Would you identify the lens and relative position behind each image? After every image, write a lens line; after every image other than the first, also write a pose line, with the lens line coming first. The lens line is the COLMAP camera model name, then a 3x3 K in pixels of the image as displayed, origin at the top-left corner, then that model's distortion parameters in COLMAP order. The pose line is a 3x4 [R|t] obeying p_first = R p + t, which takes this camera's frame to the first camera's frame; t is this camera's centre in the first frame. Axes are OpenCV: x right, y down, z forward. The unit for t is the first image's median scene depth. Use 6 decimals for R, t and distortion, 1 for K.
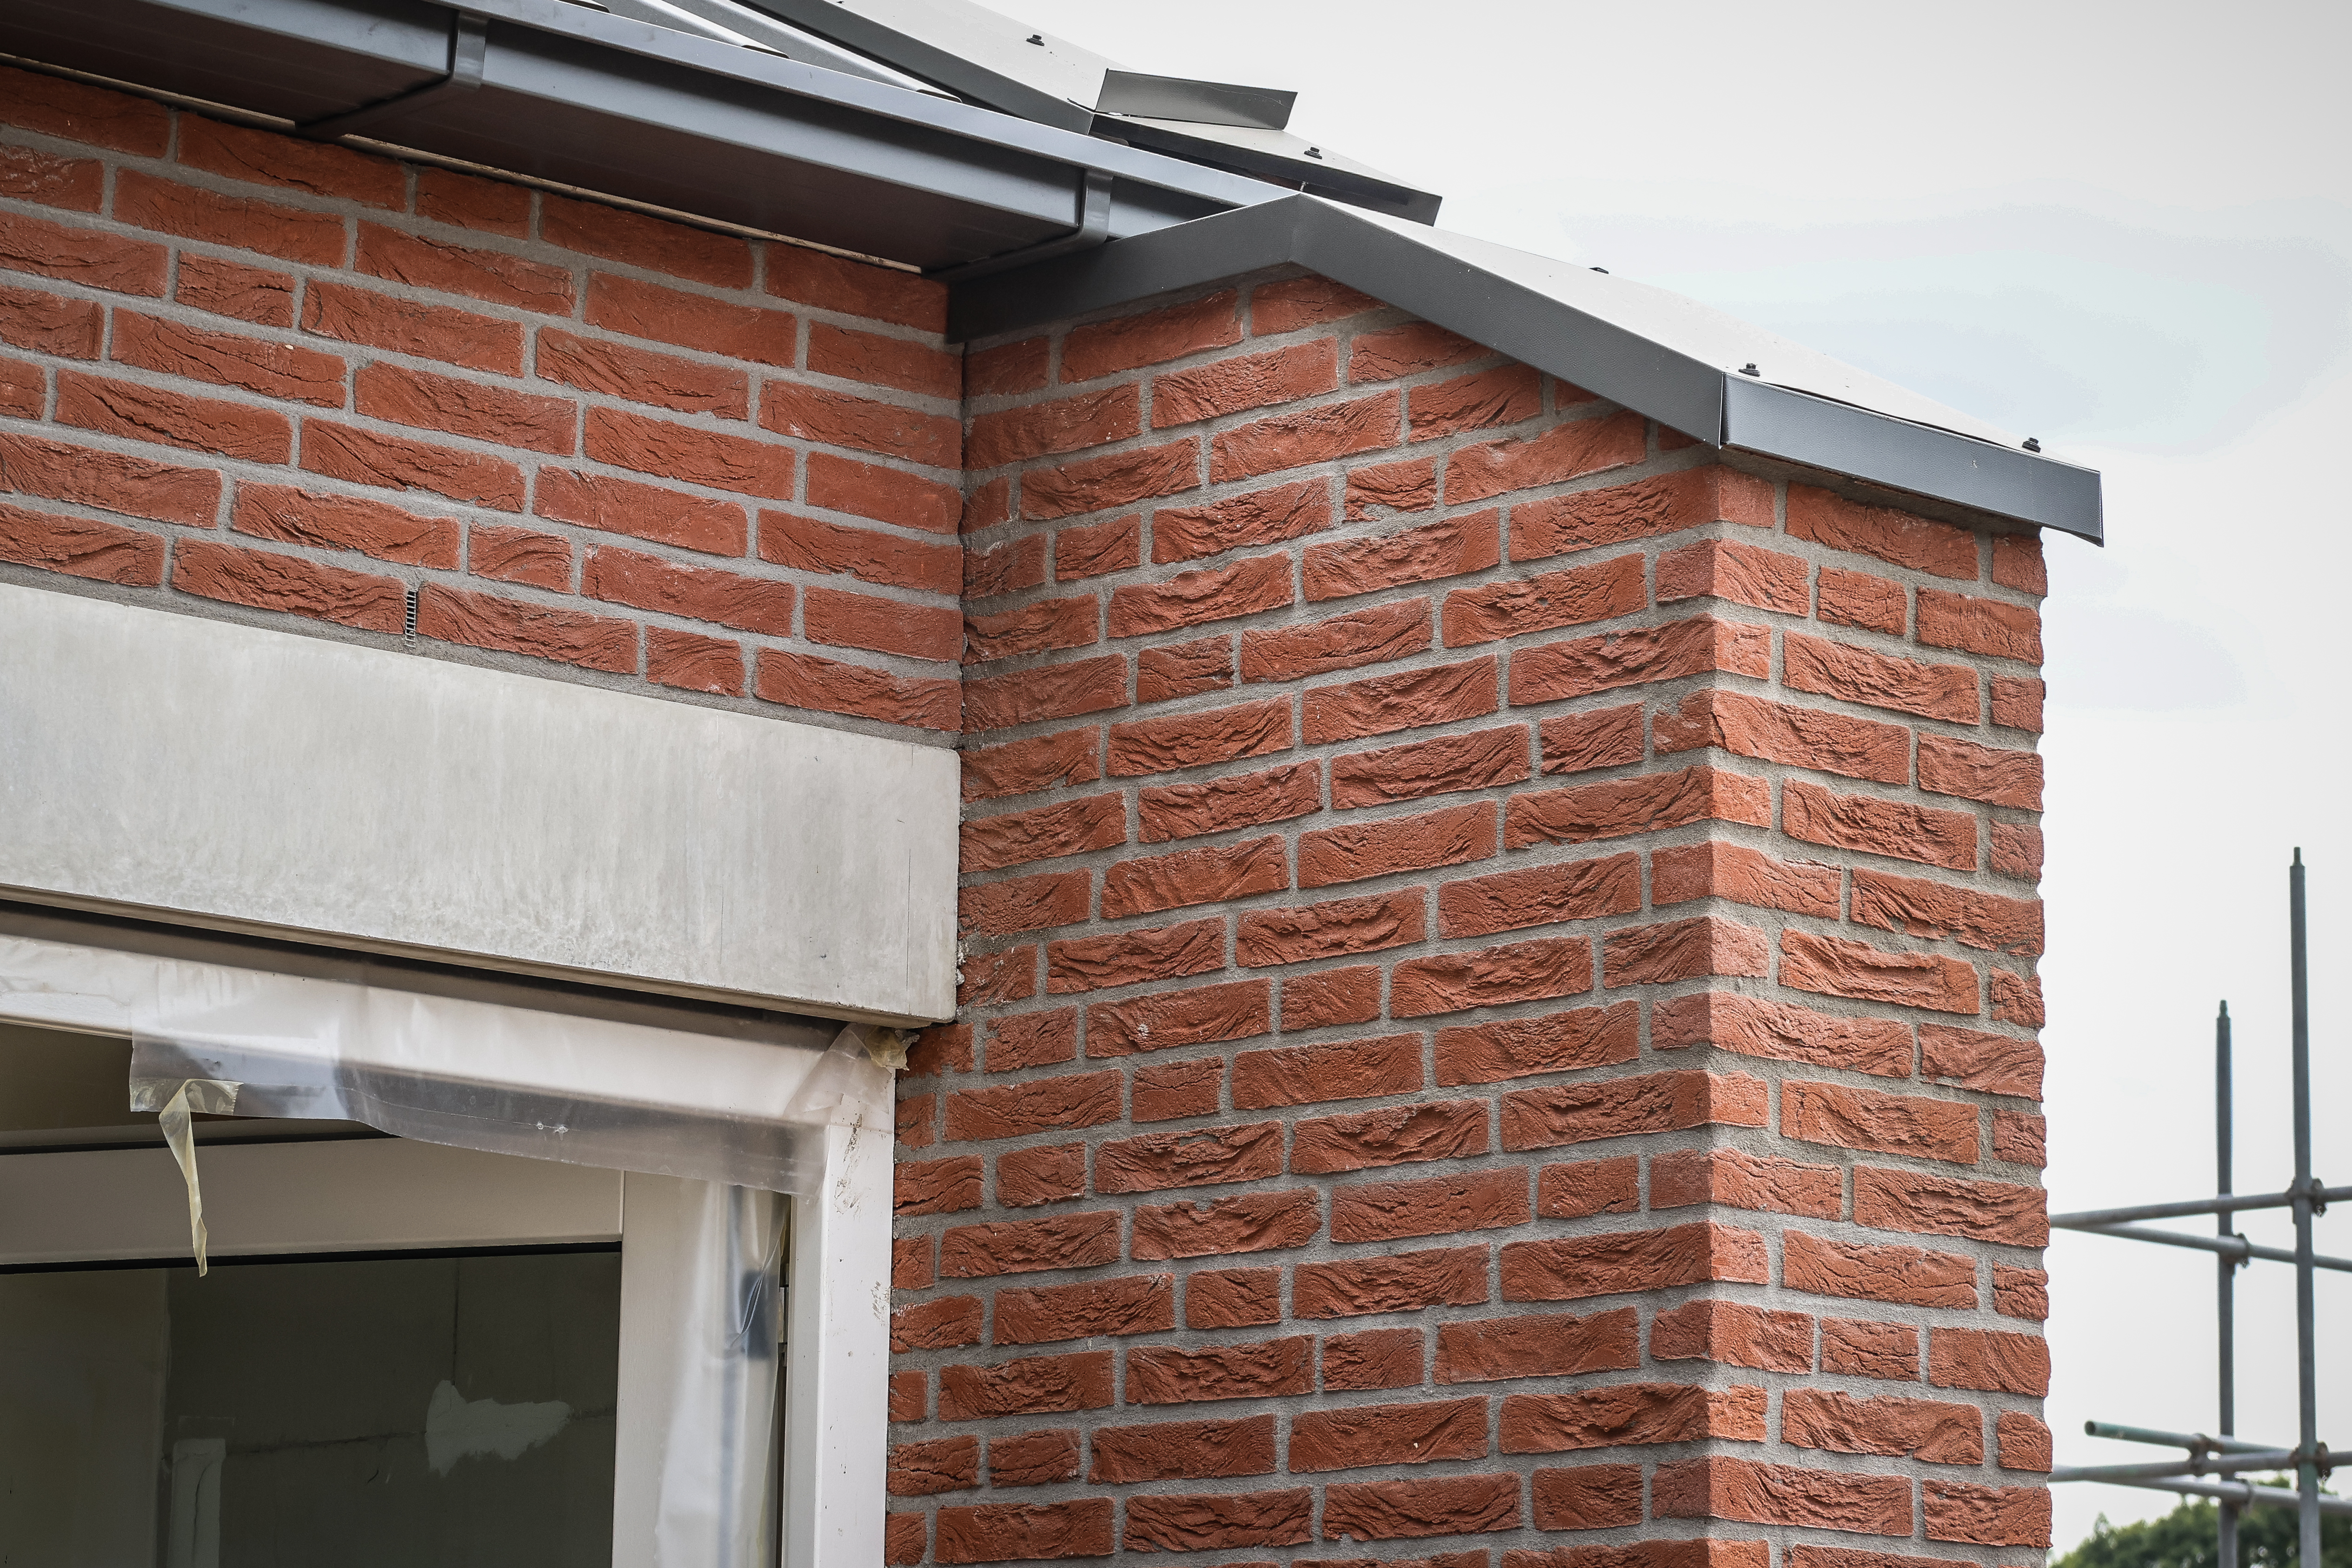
lens RADIAL K [[7473.2, 0, 1175.8], [0, 7473.2, 783.7], [0, 0, 1]] dist [0.089489, 0.000000]
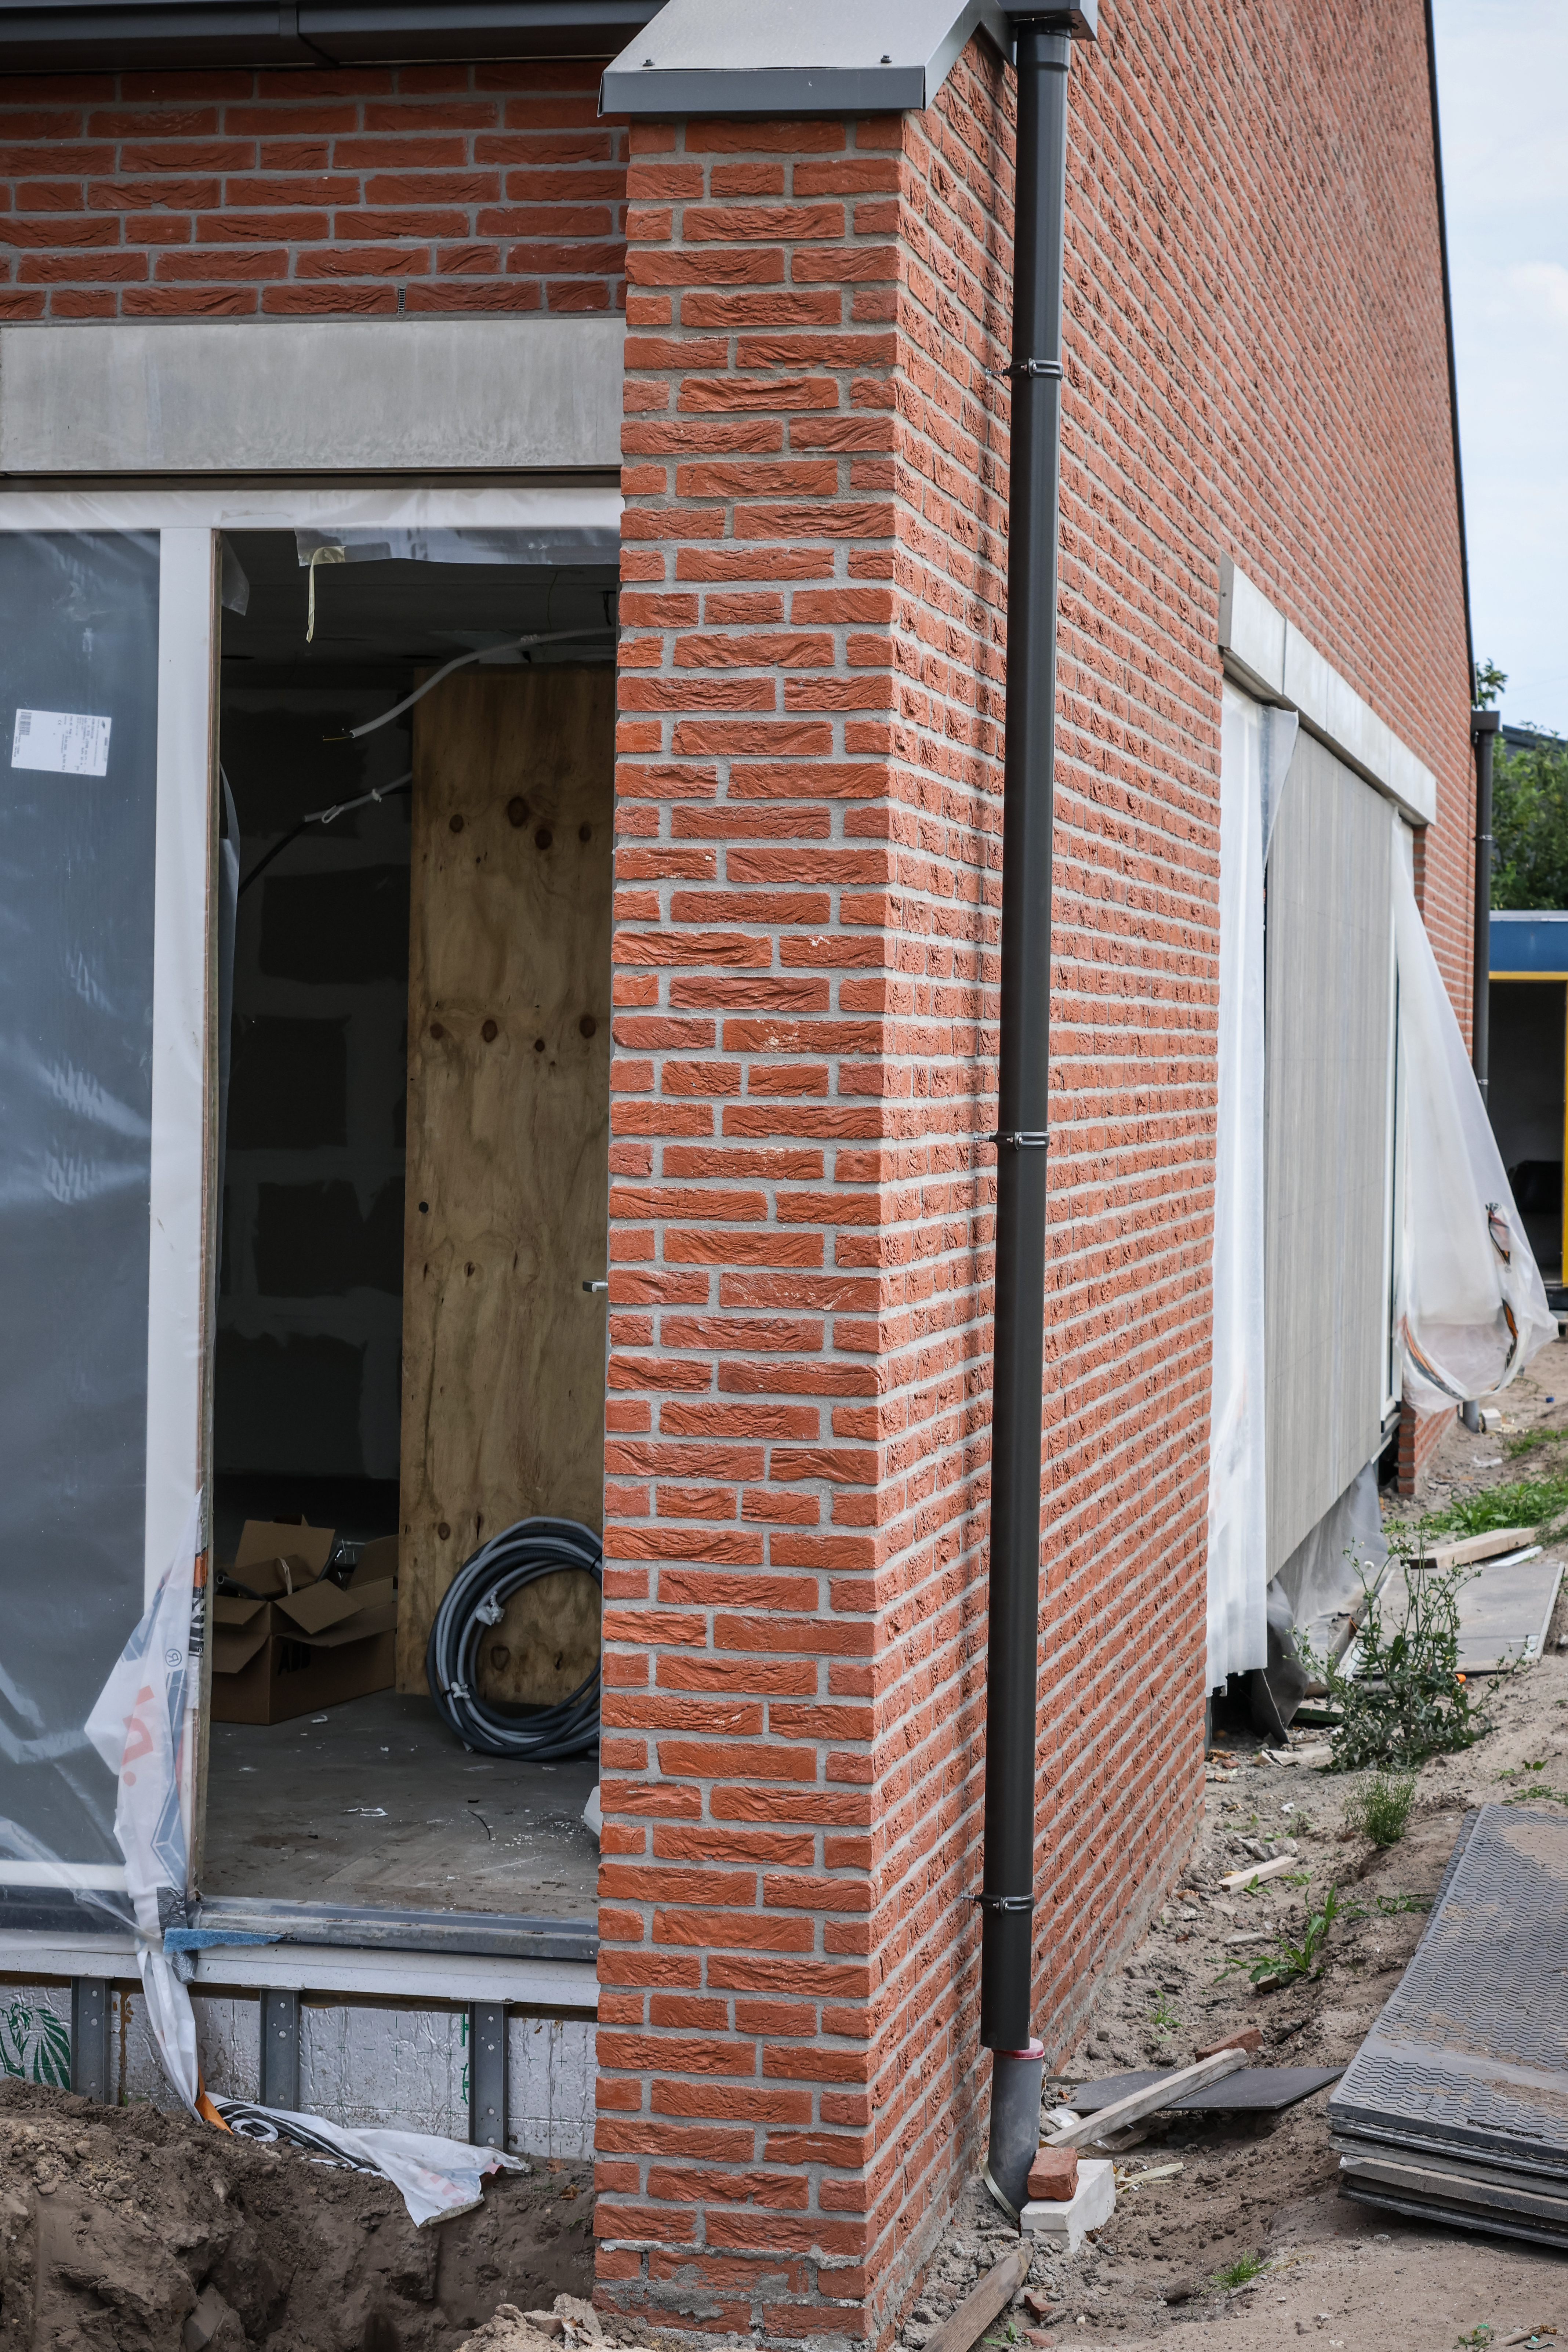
lens RADIAL K [[4299.8, 0, 785.2], [0, 4299.8, 1175.3], [0, 0, 1]] dist [0.072163, 0.000000]
pose [[0.601152, 0.014444, -0.799004, 0.914602], [0.138245, 0.982882, 0.121781, 0.083593], [0.787086, -0.183667, 0.588865, 0.366400]]
